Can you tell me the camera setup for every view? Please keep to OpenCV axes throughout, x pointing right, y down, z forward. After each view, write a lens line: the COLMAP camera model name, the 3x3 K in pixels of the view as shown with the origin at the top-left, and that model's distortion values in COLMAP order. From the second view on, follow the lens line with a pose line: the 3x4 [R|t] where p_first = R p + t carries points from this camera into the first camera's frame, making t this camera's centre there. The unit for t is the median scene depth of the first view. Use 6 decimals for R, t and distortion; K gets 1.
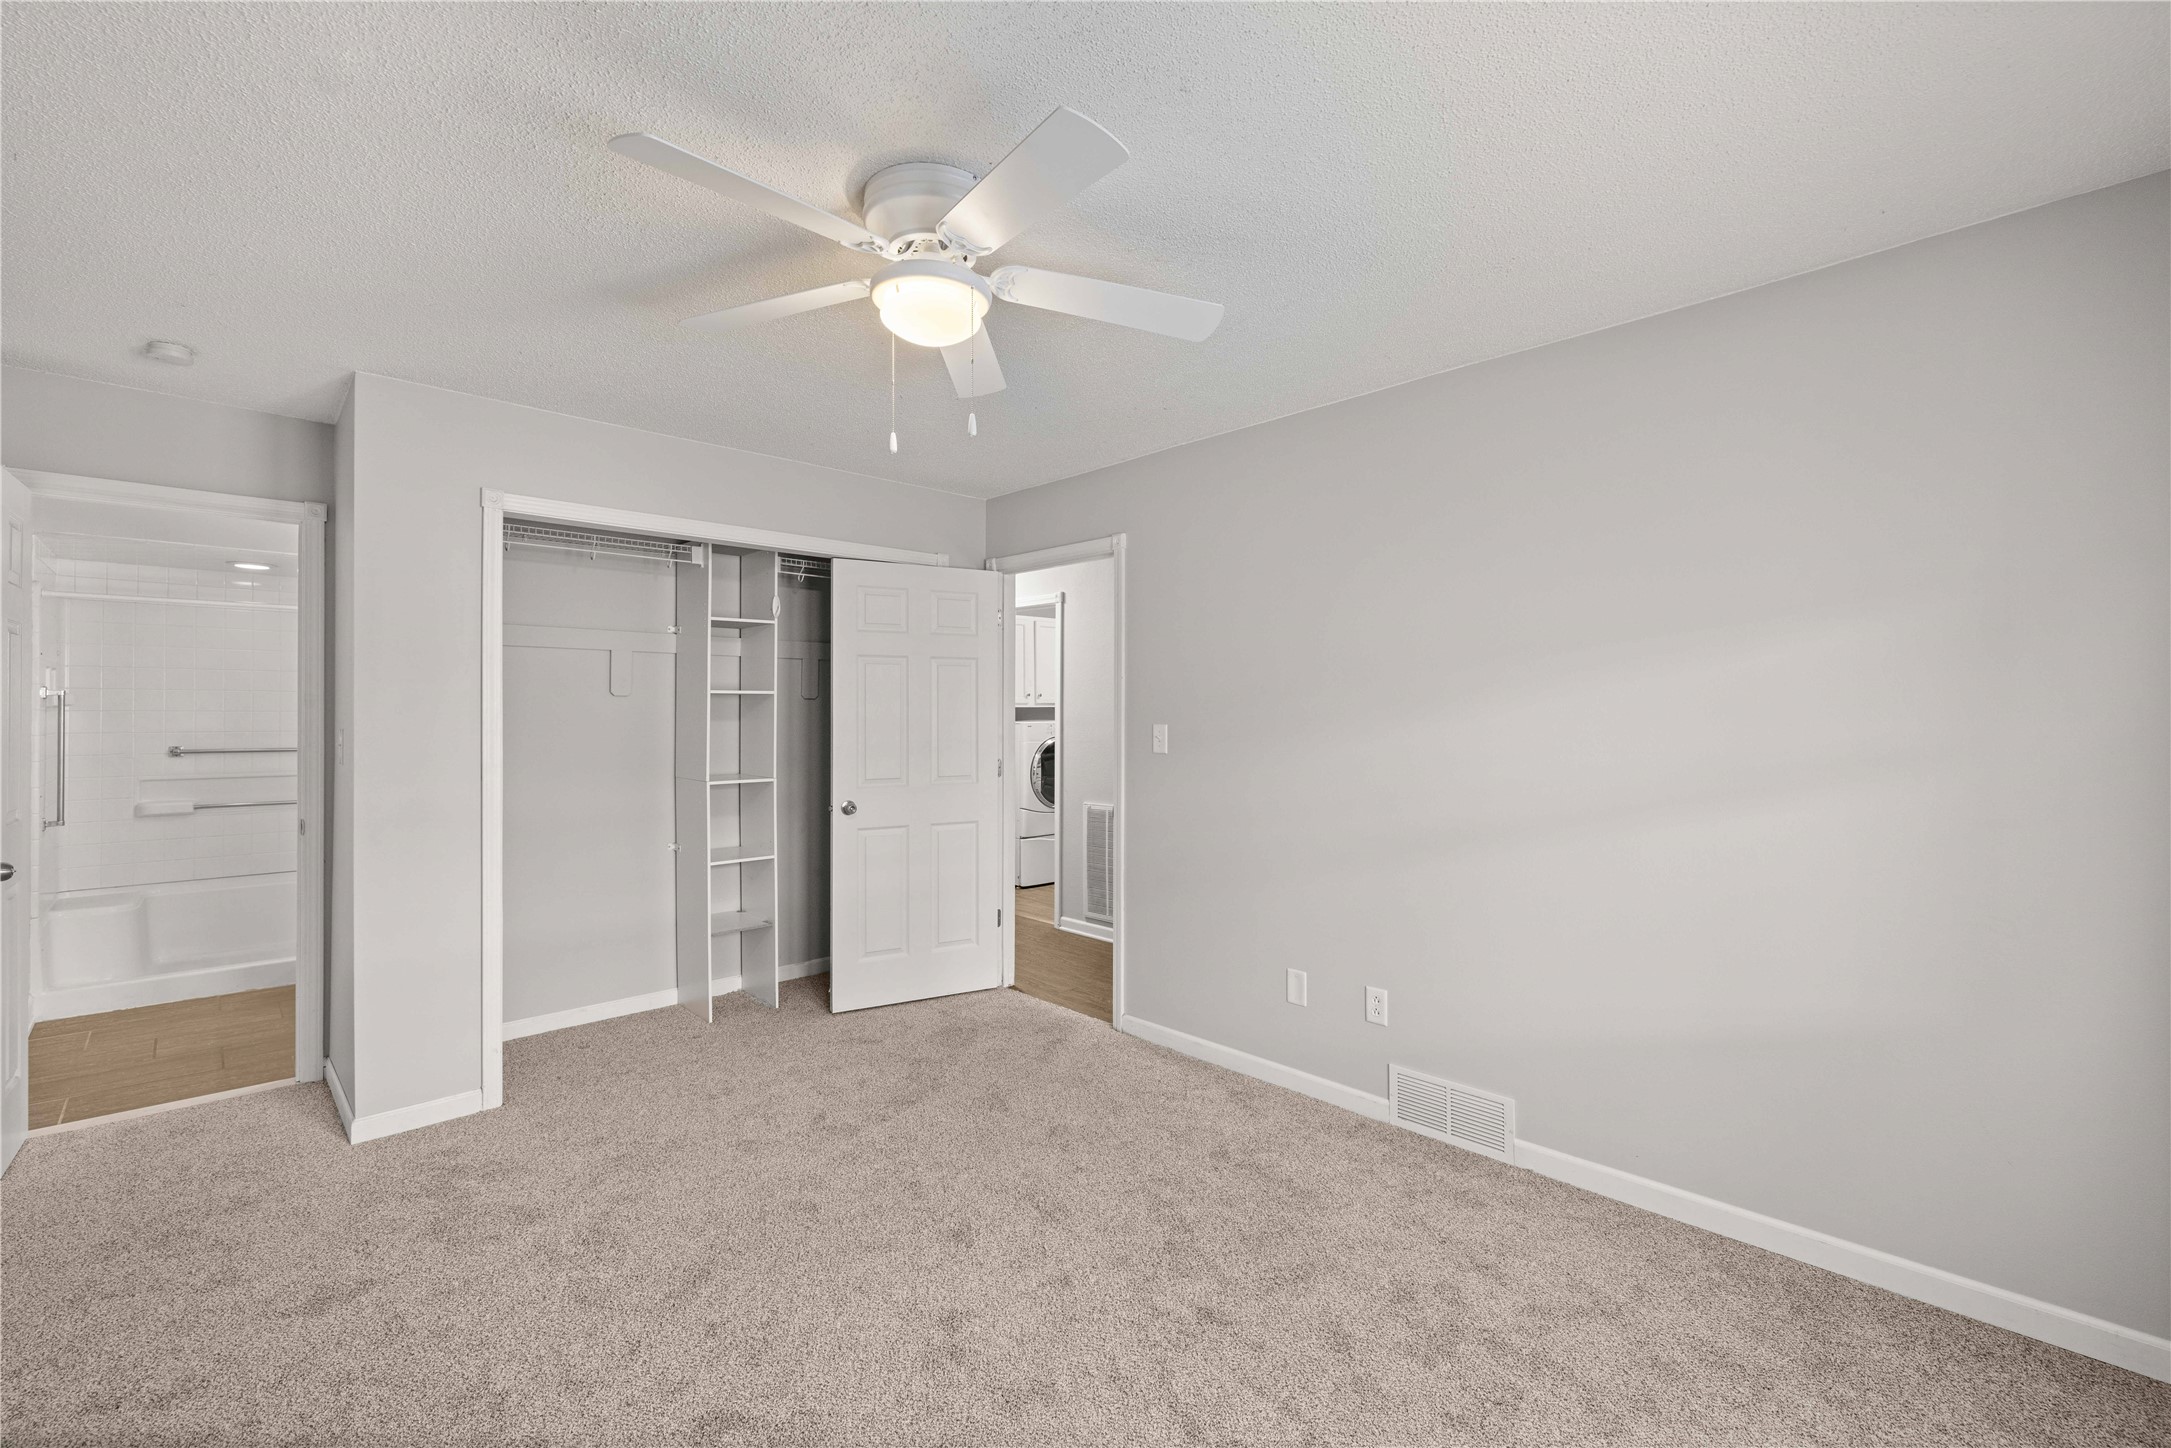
lens RADIAL K [[907.7, 0, 1083.7], [0, 907.7, 717.0], [0, 0, 1]] dist [-0.001062, -0.000160]
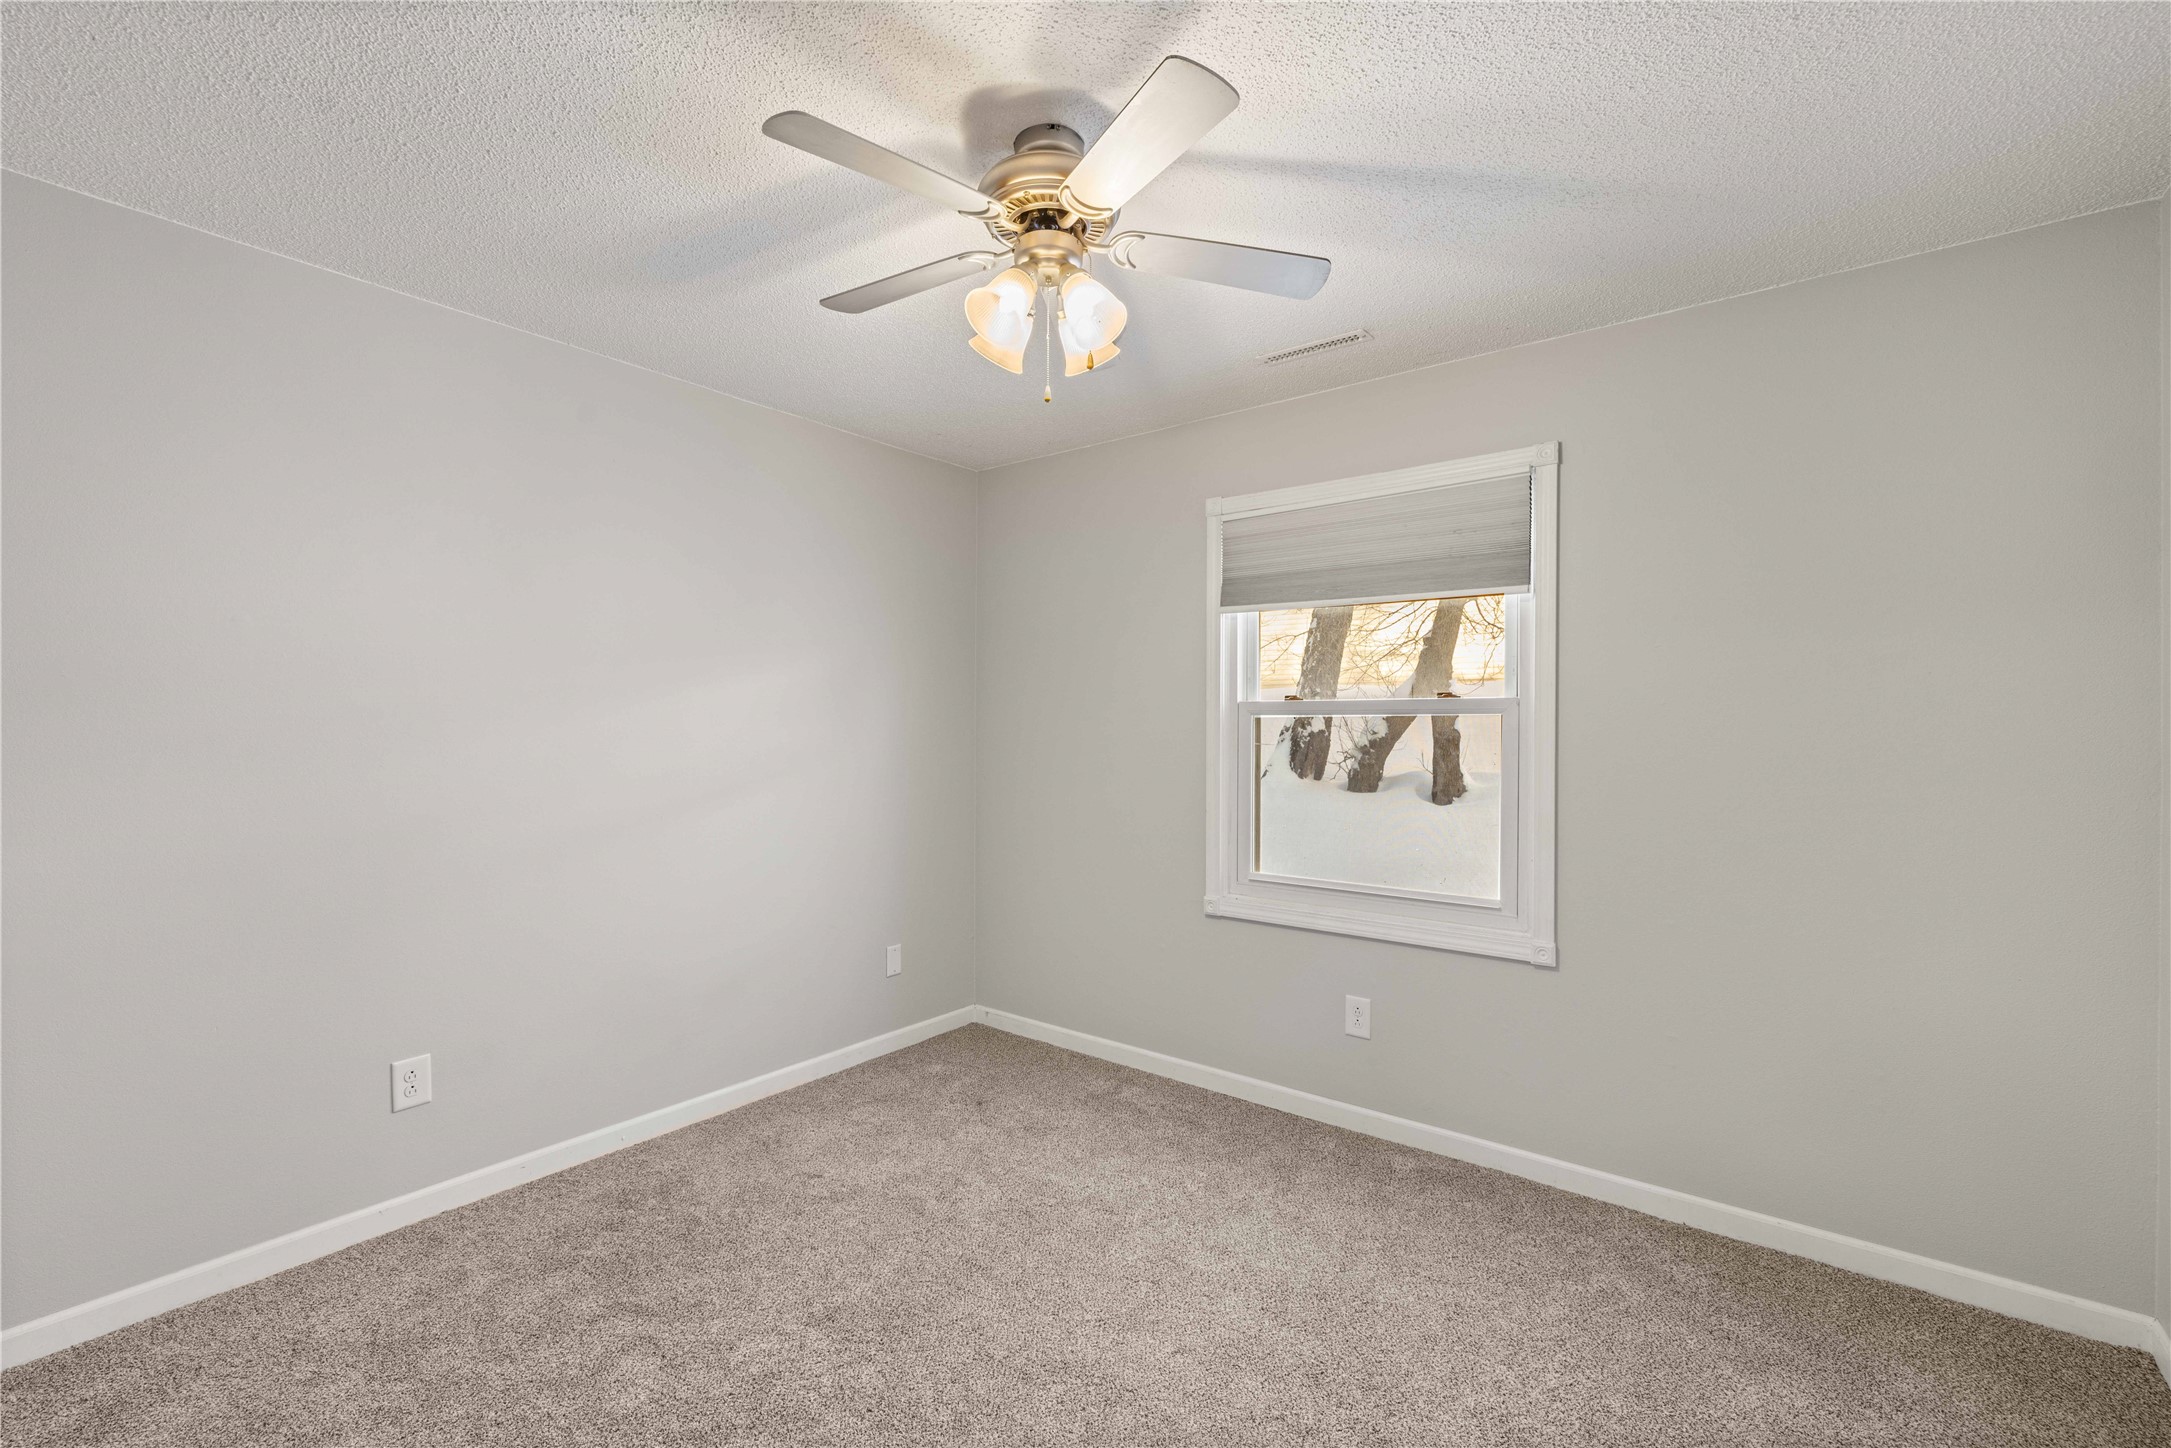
lens RADIAL K [[891.6, 0, 1078.4], [0, 891.6, 728.3], [0, 0, 1]] dist [-0.000286, -0.000255]
pose [[0.989614, 0.002159, 0.143734, -0.108437], [-0.003978, 0.999916, 0.012374, 0.001302], [-0.143695, -0.012817, 0.989539, 0.107092]]
